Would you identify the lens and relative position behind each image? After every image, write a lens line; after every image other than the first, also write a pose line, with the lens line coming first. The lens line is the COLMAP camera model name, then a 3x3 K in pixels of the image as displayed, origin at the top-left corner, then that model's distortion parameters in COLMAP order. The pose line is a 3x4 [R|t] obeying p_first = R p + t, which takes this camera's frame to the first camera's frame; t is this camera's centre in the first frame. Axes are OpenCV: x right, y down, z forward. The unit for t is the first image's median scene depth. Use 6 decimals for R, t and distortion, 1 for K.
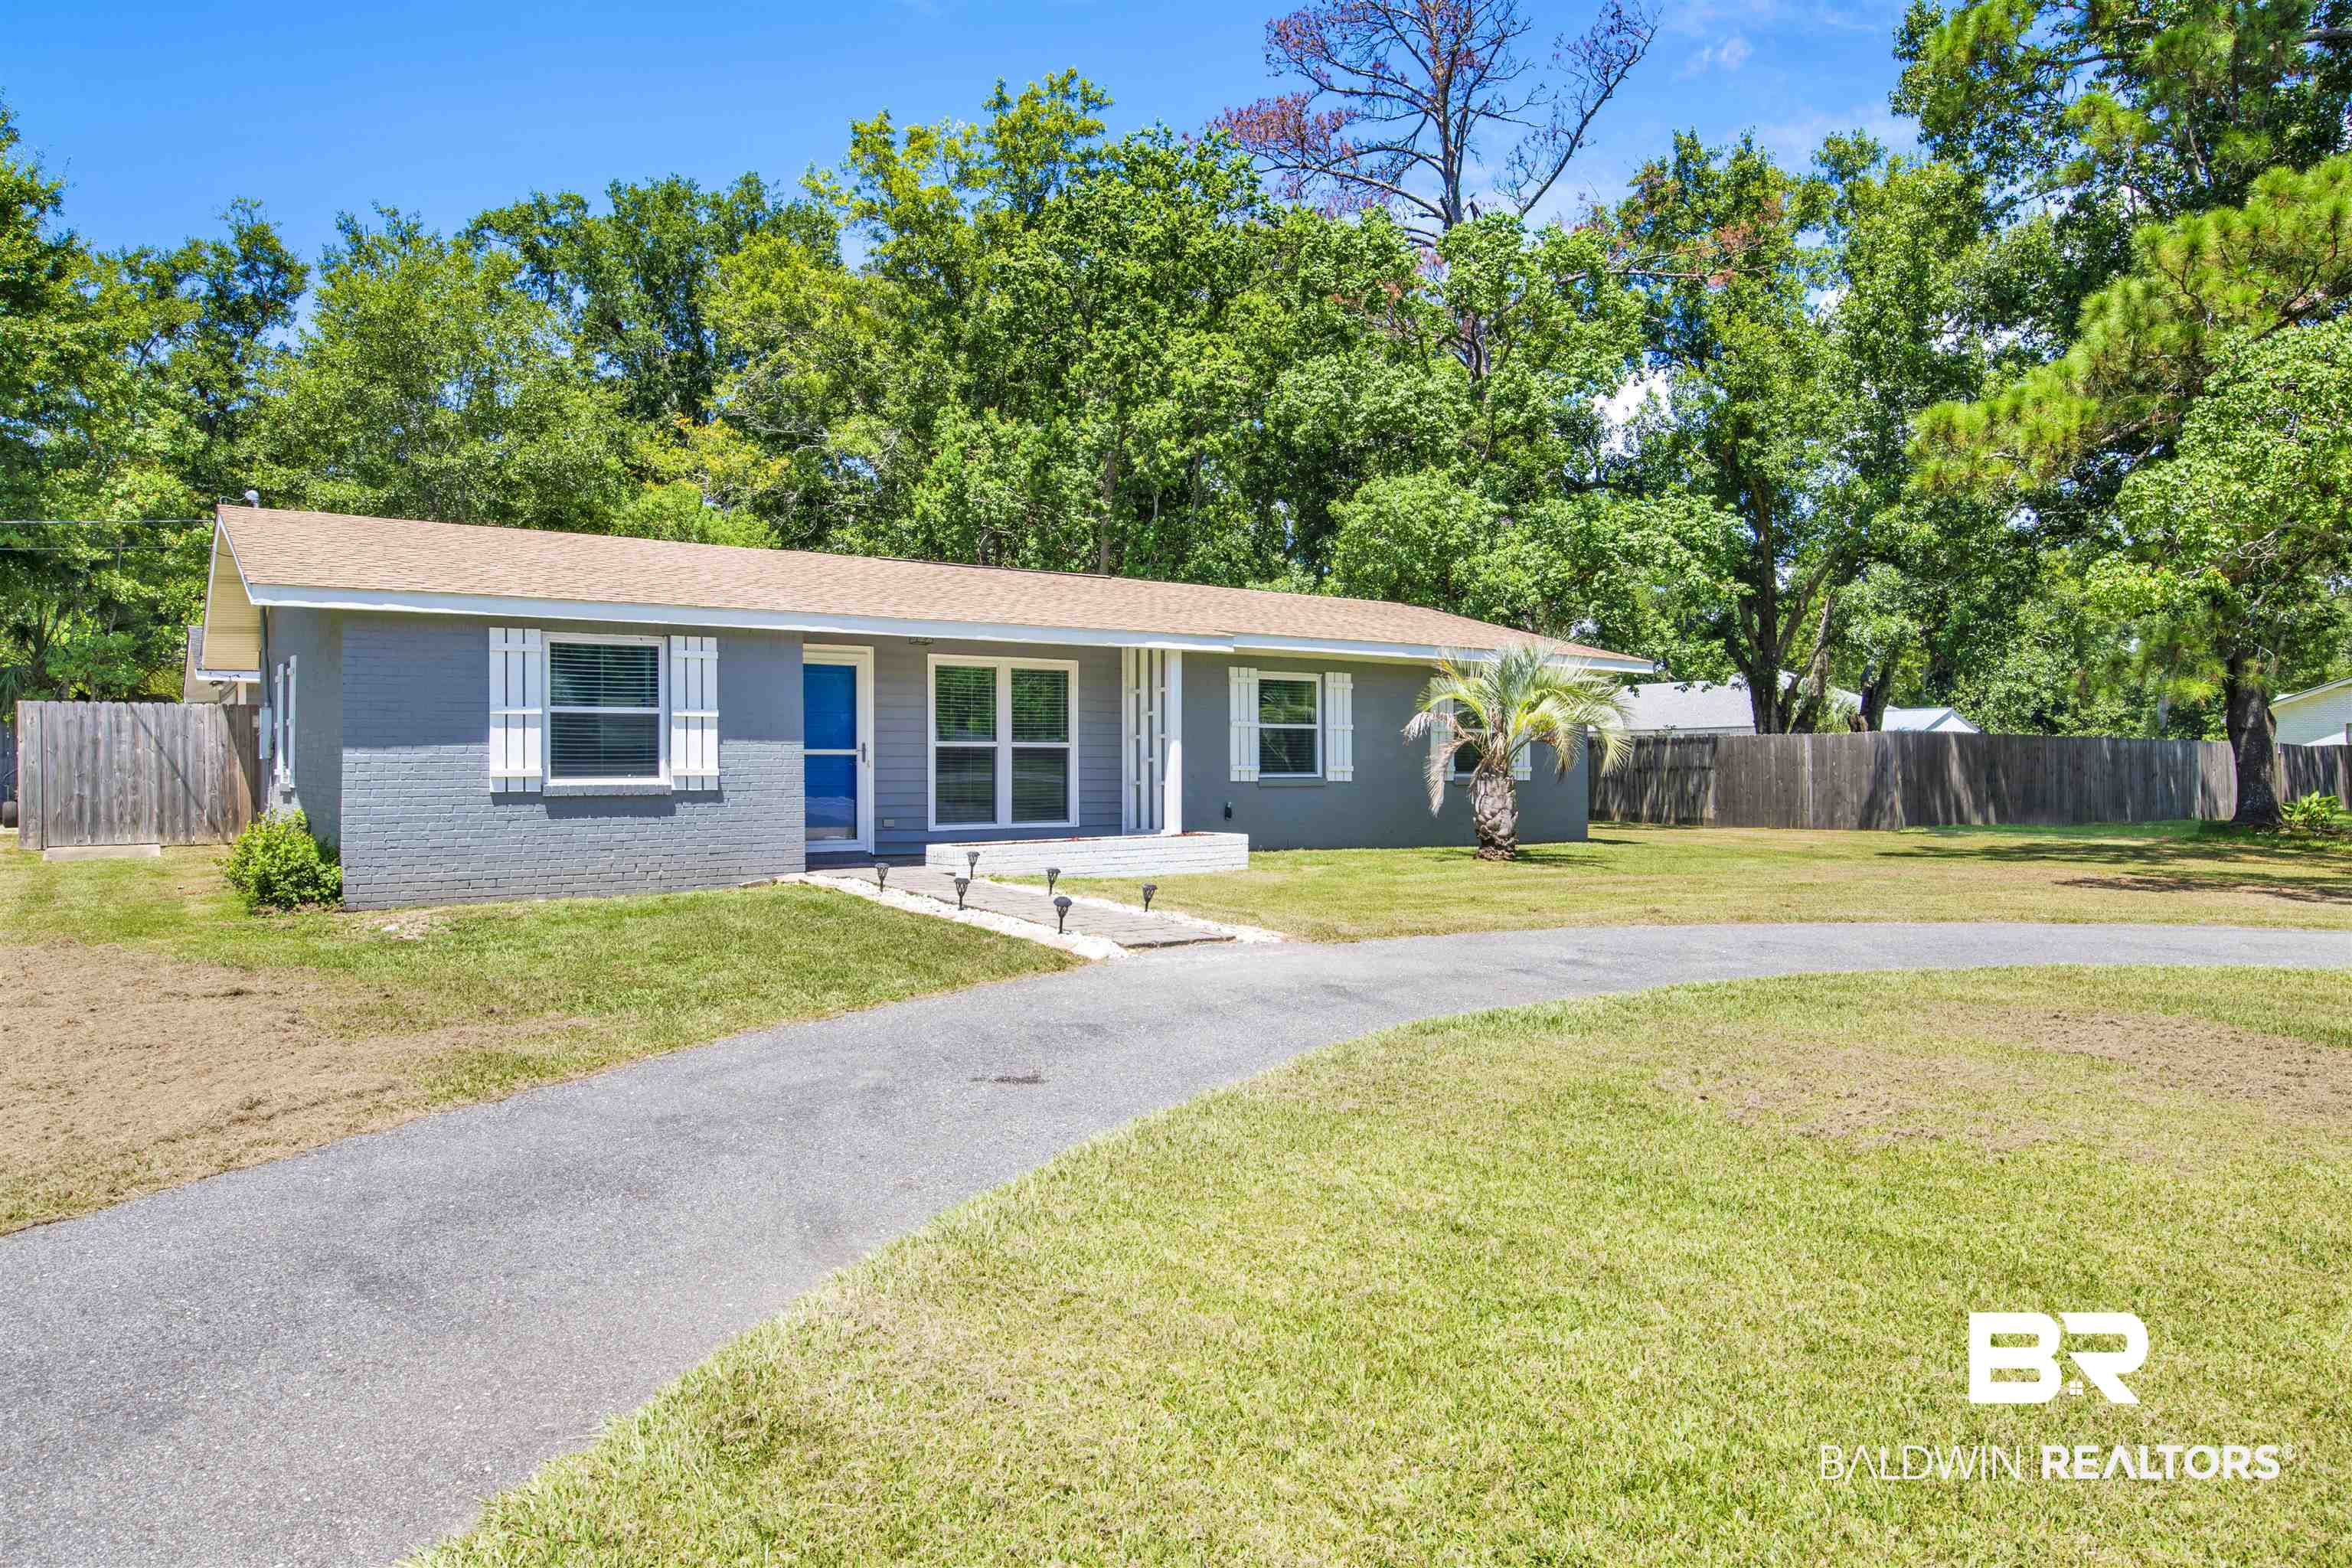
lens RADIAL K [[1622.0, 0, 1176.0], [0, 1622.0, 784.0], [0, 0, 1]] dist [-0.055501, 0.032713]
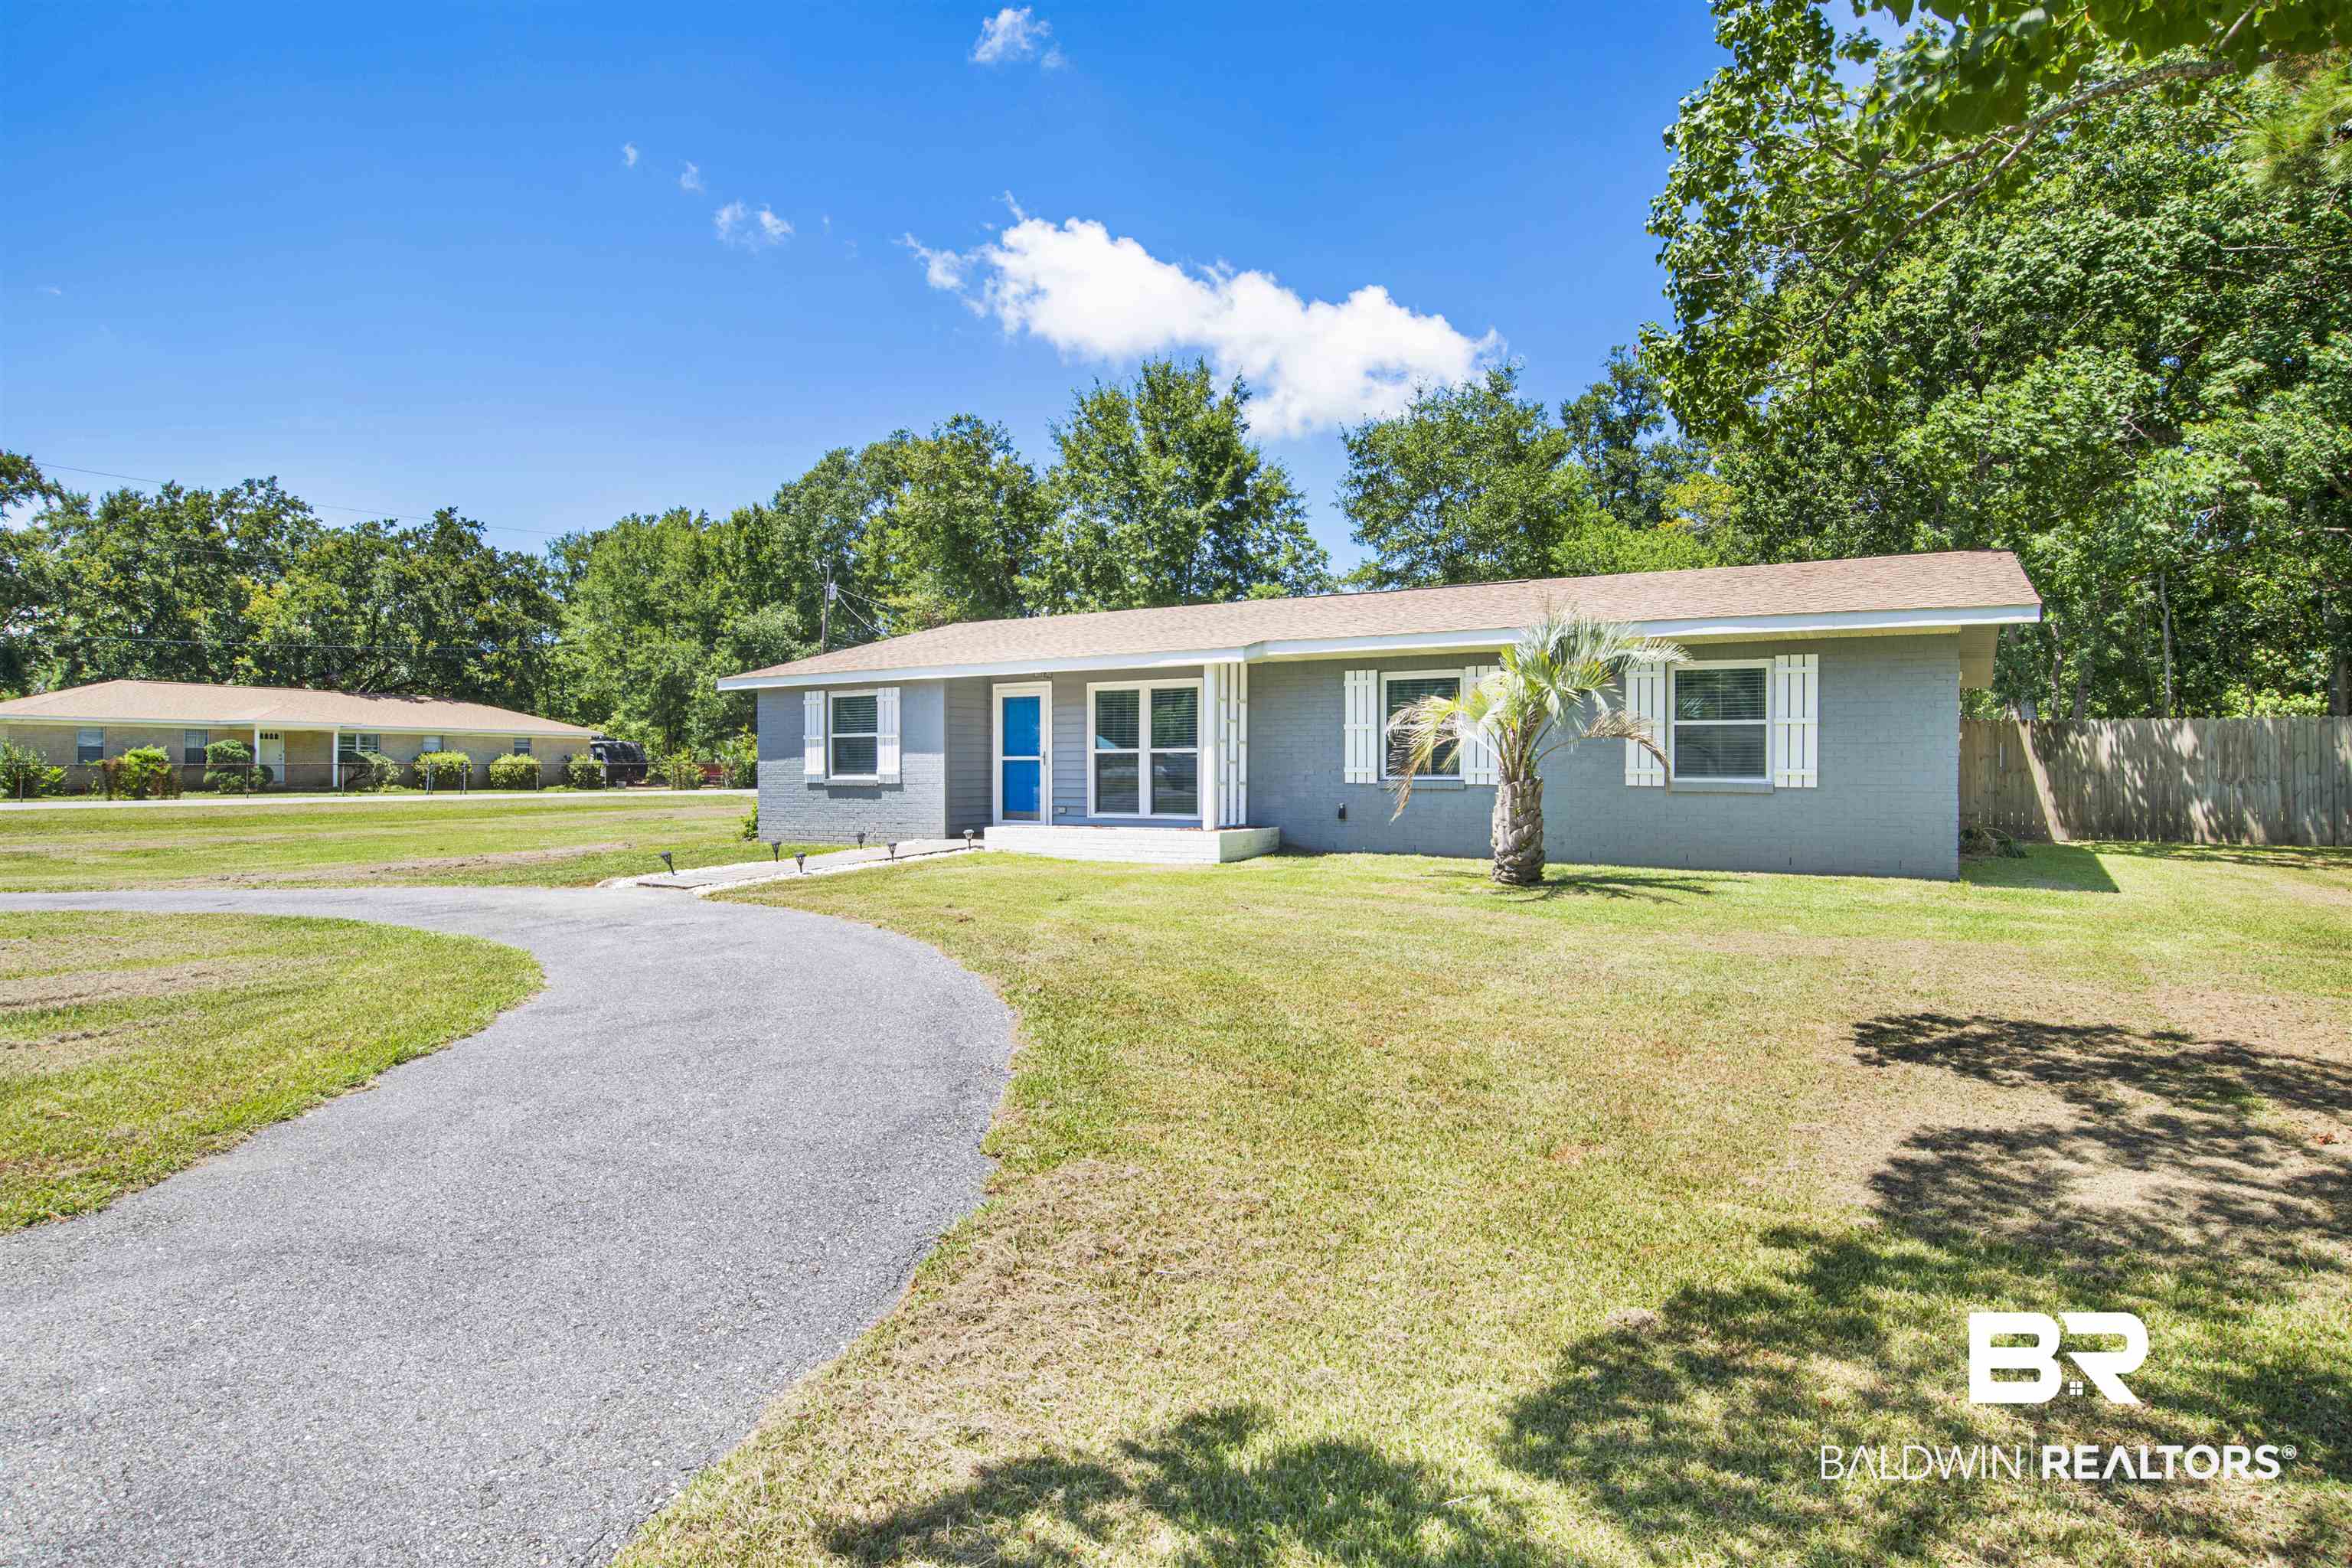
lens RADIAL K [[1255.5, 0, 1137.7], [0, 1255.5, 783.5], [0, 0, 1]] dist [-0.044603, 0.000352]
pose [[0.362965, 0.013161, -0.931710, 0.725195], [-0.007480, 0.999909, 0.011210, -0.009232], [0.931773, 0.002900, 0.363031, 0.593151]]
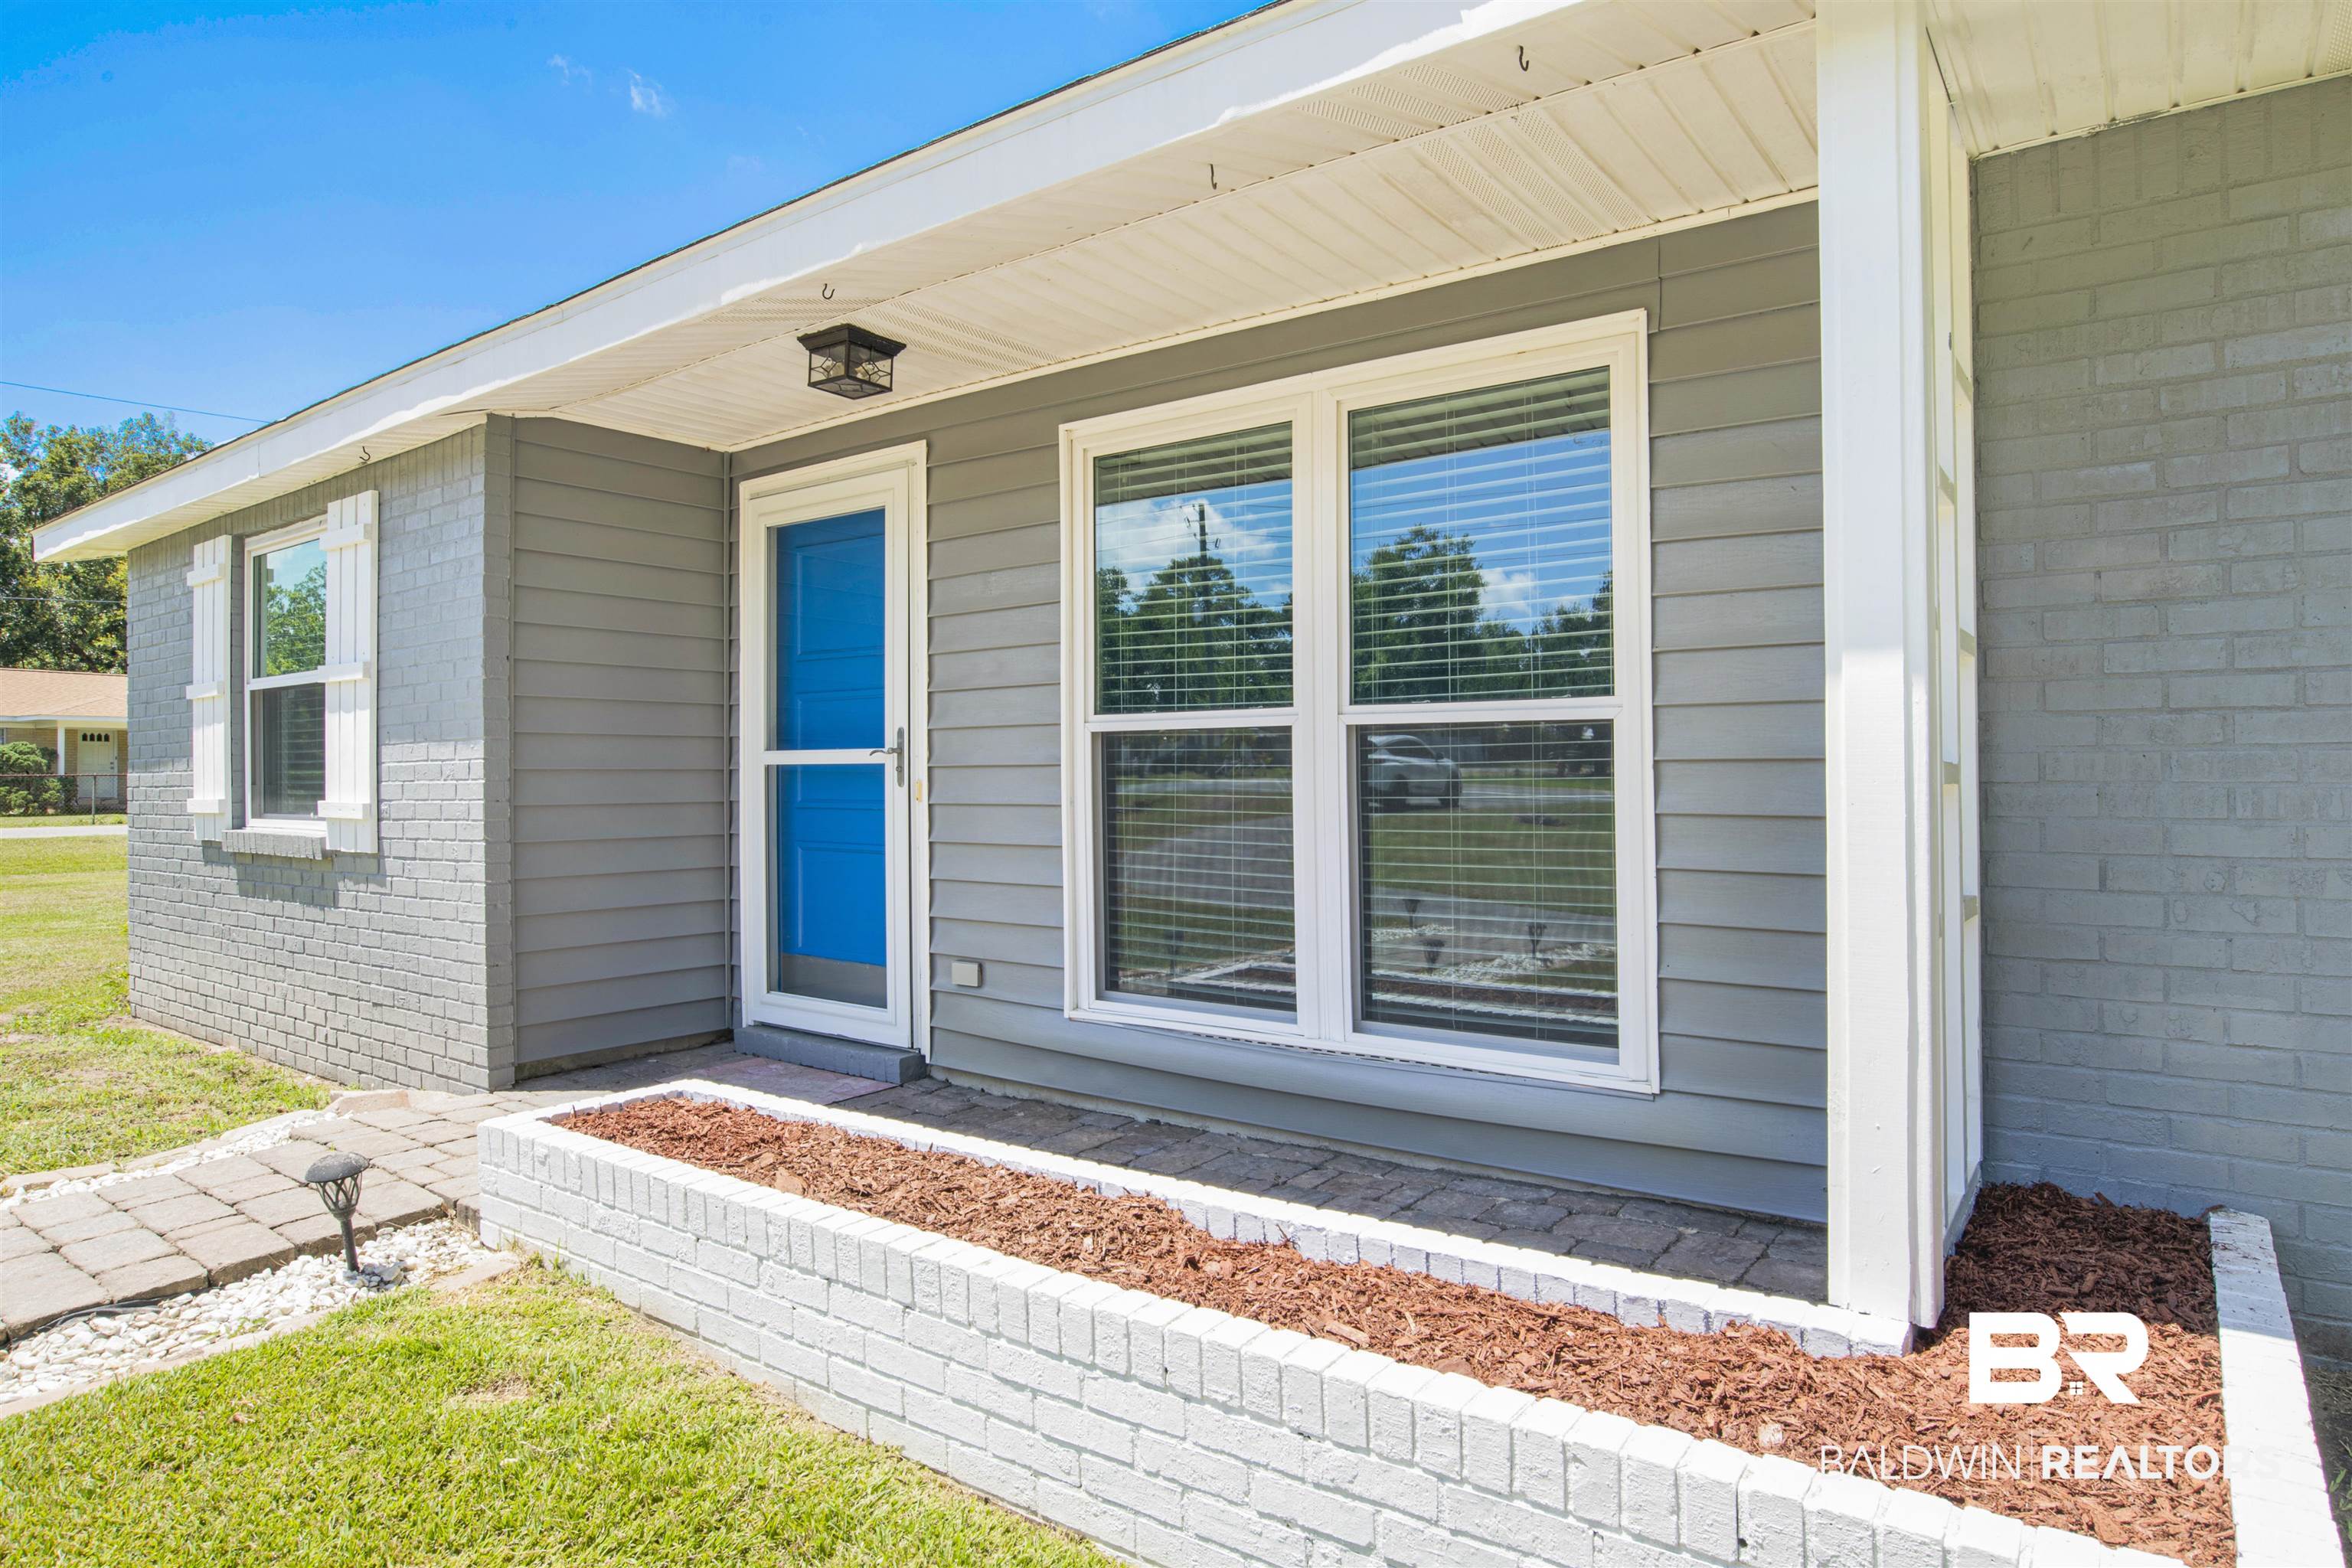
lens RADIAL K [[1377.9, 0, 1176.0], [0, 1377.9, 784.0], [0, 0, 1]] dist [-0.050699, -0.000225]
pose [[0.305792, 0.005945, -0.952080, 0.086135], [-0.006059, 0.999972, 0.004297, -0.013198], [0.952079, 0.004455, 0.305820, 0.837813]]
